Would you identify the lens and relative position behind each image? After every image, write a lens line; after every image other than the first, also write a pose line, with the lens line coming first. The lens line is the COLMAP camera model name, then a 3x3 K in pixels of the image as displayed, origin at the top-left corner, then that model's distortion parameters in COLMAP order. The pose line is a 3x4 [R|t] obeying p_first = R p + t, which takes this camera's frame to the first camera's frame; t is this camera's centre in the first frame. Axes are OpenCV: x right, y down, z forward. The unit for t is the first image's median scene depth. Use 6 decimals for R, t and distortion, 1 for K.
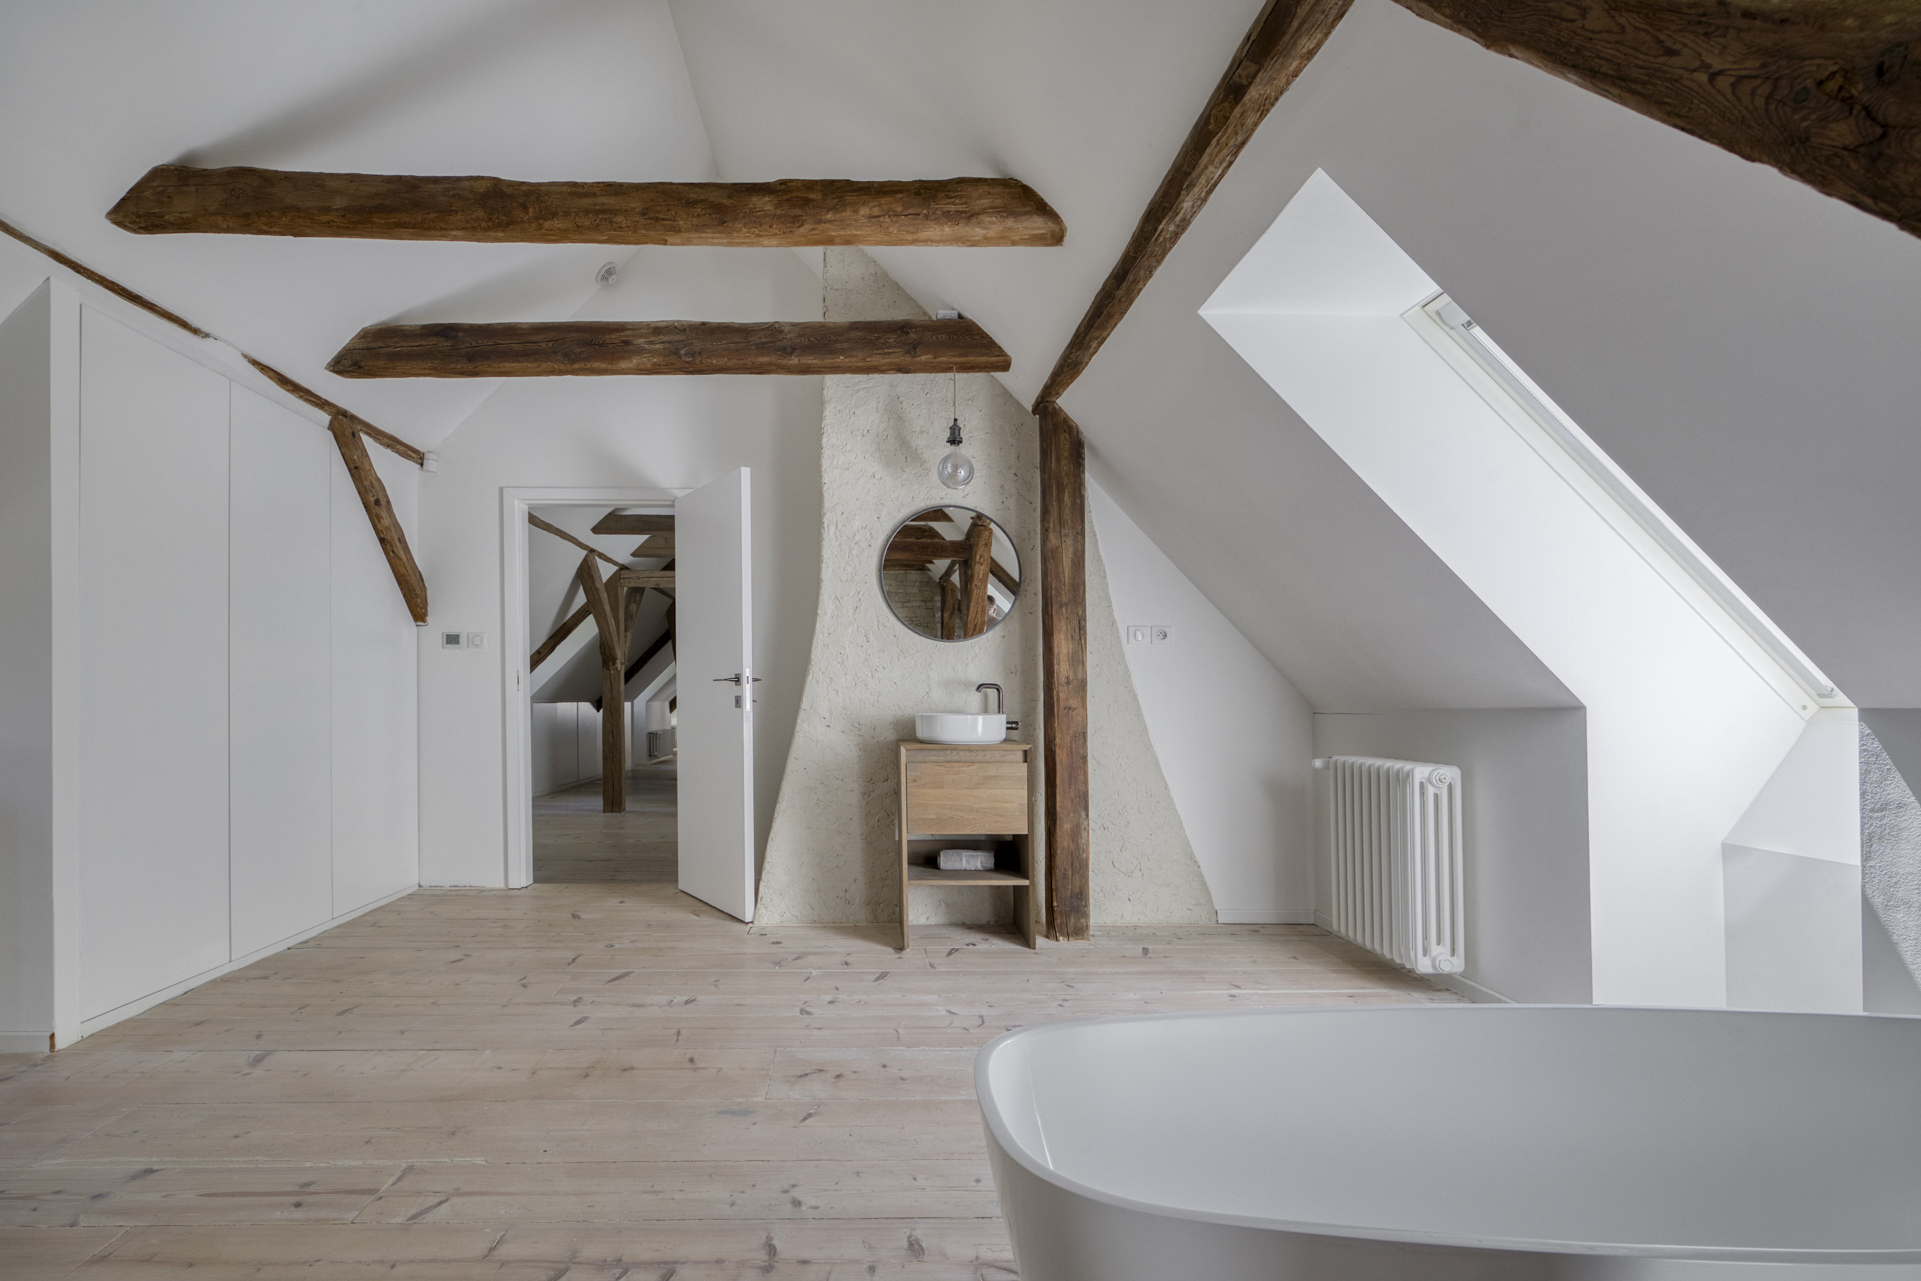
lens RADIAL K [[961.7, 0, 962.9], [0, 961.7, 708.2], [0, 0, 1]] dist [-0.000043, -0.000119]
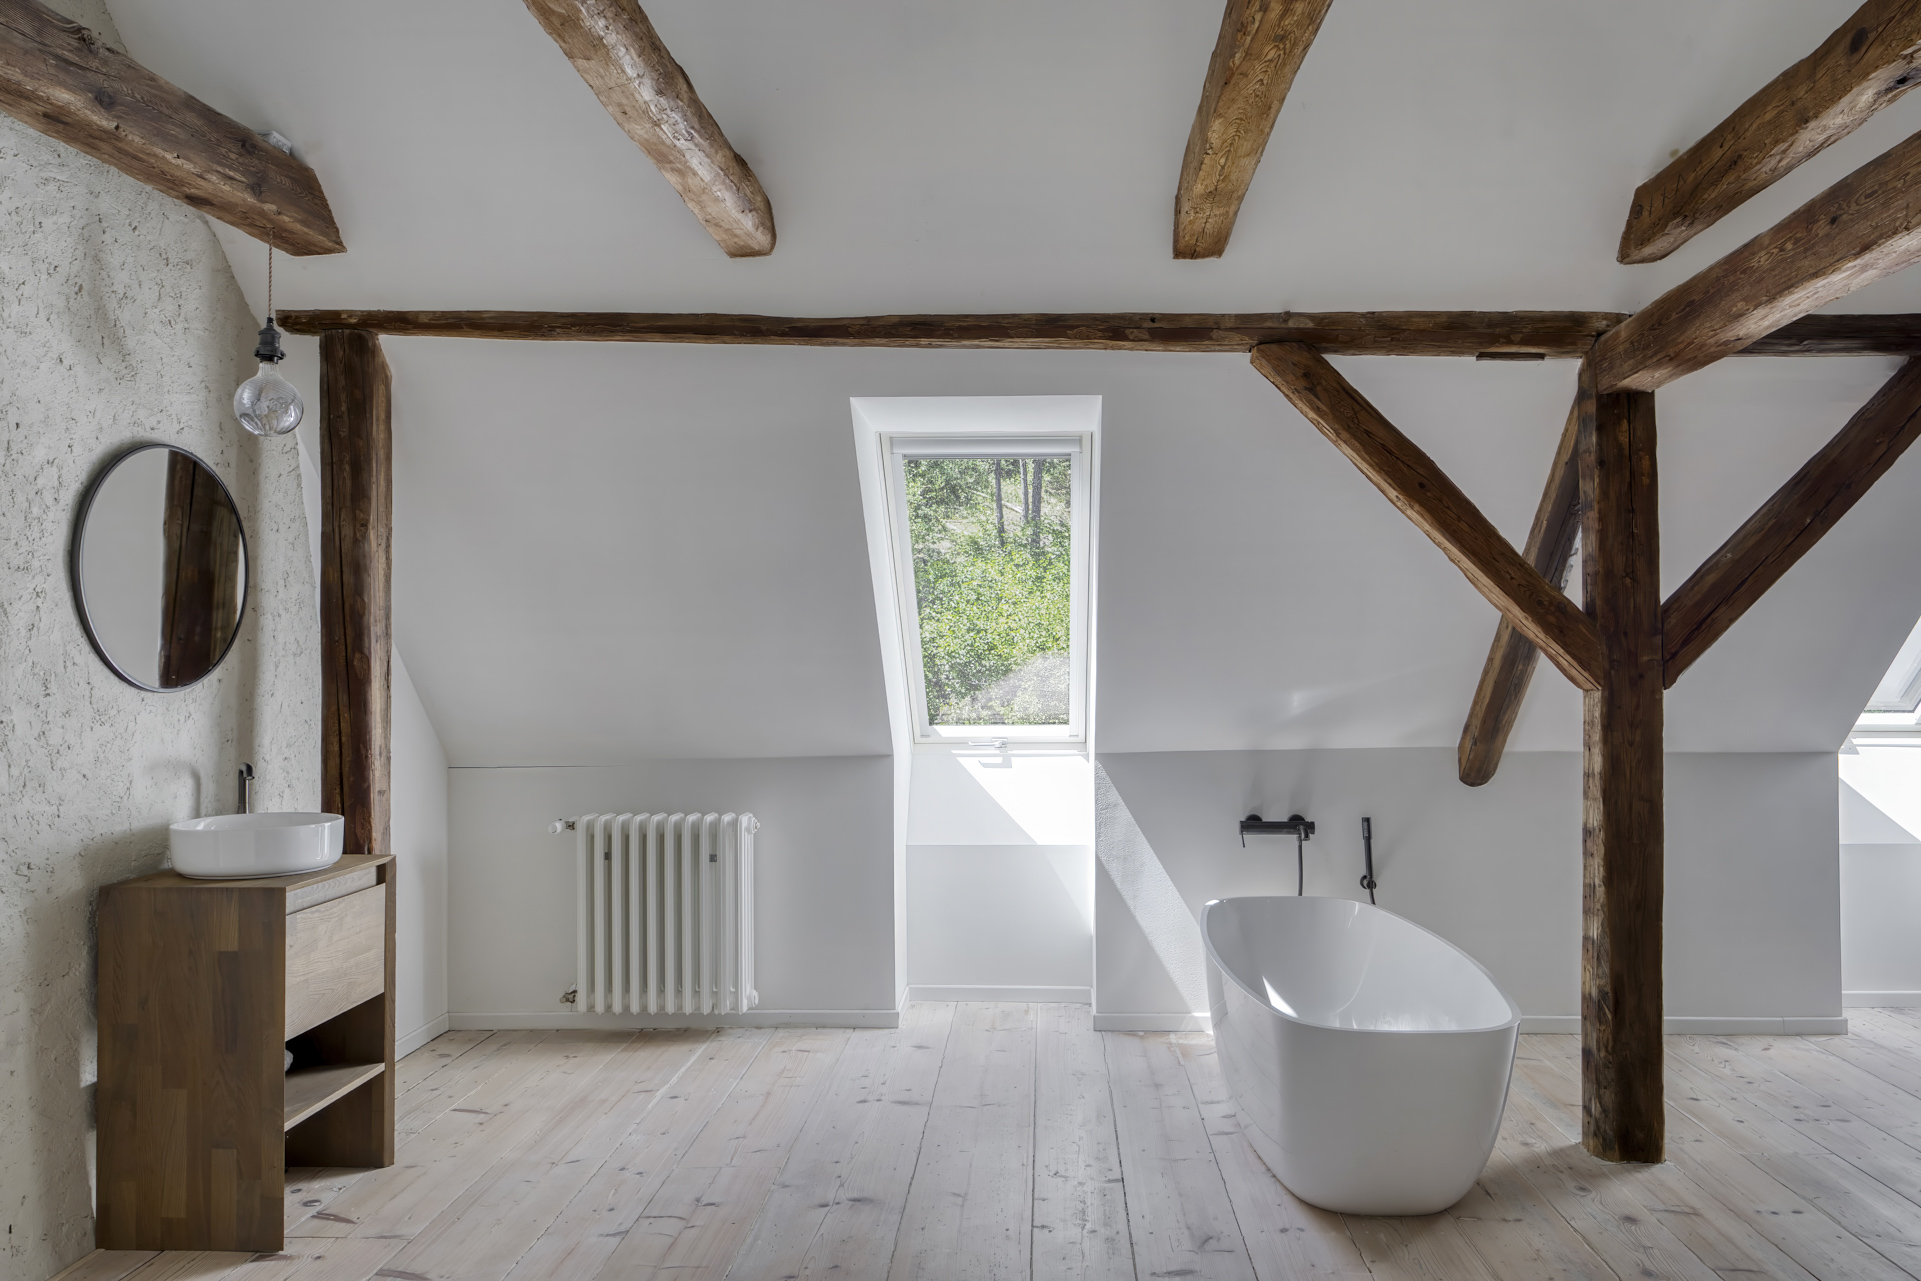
lens RADIAL K [[1365.2, 0, 960.5], [0, 1365.2, 640.5], [0, 0, 1]] dist [0.004513, 0.001524]
pose [[0.083349, 0.012236, 0.996445, -0.784950], [0.010641, 0.999857, -0.013168, -0.086397], [-0.996464, 0.011700, 0.083207, 0.501952]]
